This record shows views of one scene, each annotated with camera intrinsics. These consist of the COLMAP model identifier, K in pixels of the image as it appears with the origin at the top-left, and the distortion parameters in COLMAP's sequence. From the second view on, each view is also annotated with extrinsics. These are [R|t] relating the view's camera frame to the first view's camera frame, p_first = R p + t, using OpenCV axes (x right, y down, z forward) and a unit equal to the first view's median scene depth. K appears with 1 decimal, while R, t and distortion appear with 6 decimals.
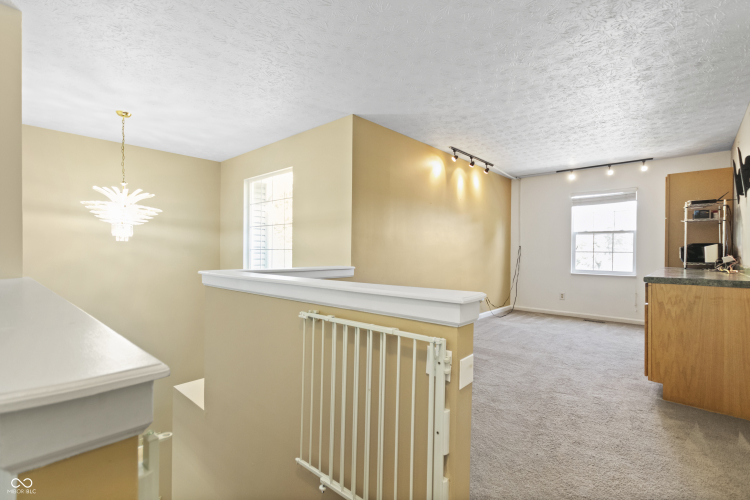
lens RADIAL K [[349.6, 0, 374.4], [0, 349.6, 253.7], [0, 0, 1]] dist [0.006762, -0.000807]
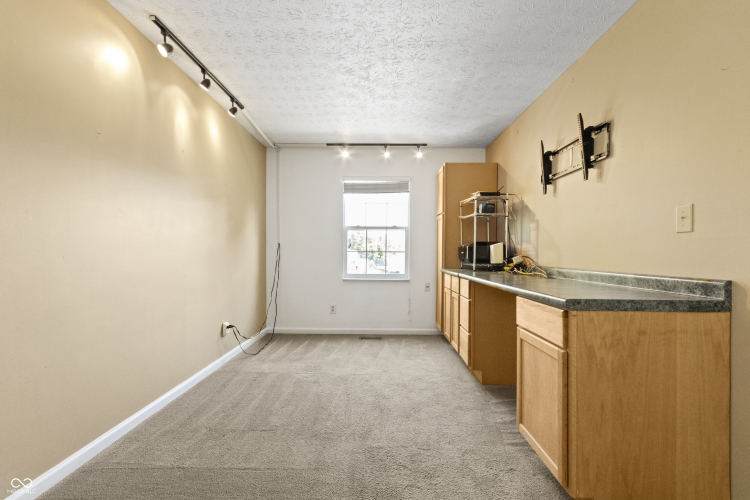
lens RADIAL K [[349.6, 0, 377.6], [0, 349.6, 257.4], [0, 0, 1]] dist [0.006762, -0.000807]
pose [[0.748637, -0.013099, 0.662851, 0.130516], [0.005902, 0.999897, 0.013093, -0.002629], [-0.662954, -0.005890, 0.748637, 0.468699]]
